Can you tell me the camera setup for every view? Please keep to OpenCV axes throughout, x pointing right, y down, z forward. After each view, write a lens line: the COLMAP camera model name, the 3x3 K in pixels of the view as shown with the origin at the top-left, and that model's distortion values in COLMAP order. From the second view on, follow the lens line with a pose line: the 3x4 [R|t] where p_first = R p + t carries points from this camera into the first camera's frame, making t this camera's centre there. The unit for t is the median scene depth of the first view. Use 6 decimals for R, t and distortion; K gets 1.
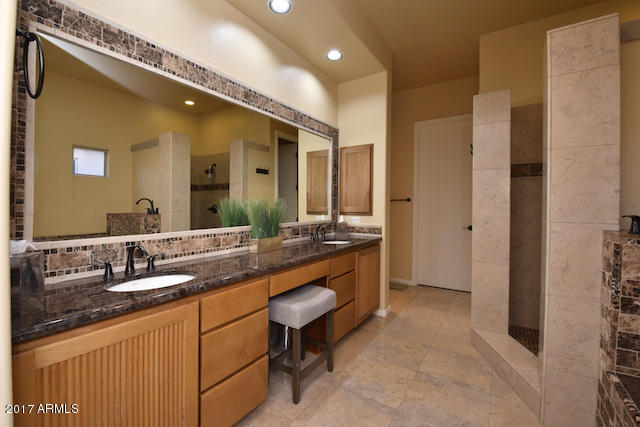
lens RADIAL K [[279.0, 0, 316.1], [0, 279.0, 204.2], [0, 0, 1]] dist [-0.012129, -0.002482]
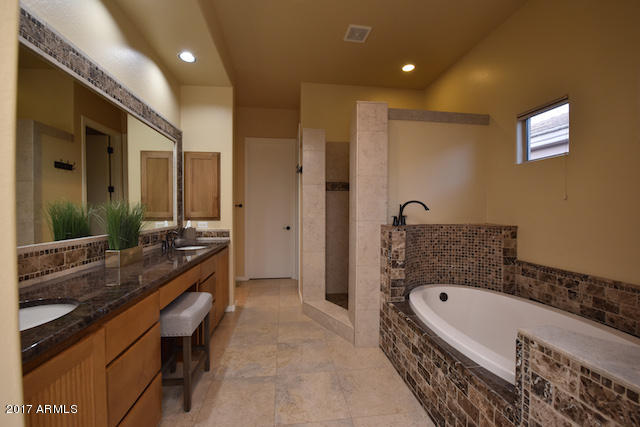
lens RADIAL K [[261.6, 0, 319.3], [0, 261.6, 213.5], [0, 0, 1]] dist [-0.021194, 0.000042]
pose [[0.745494, -0.008059, 0.666464, -0.260774], [-0.002859, 0.999879, 0.015288, -0.000964], [-0.666506, -0.013303, 0.745381, 0.010035]]
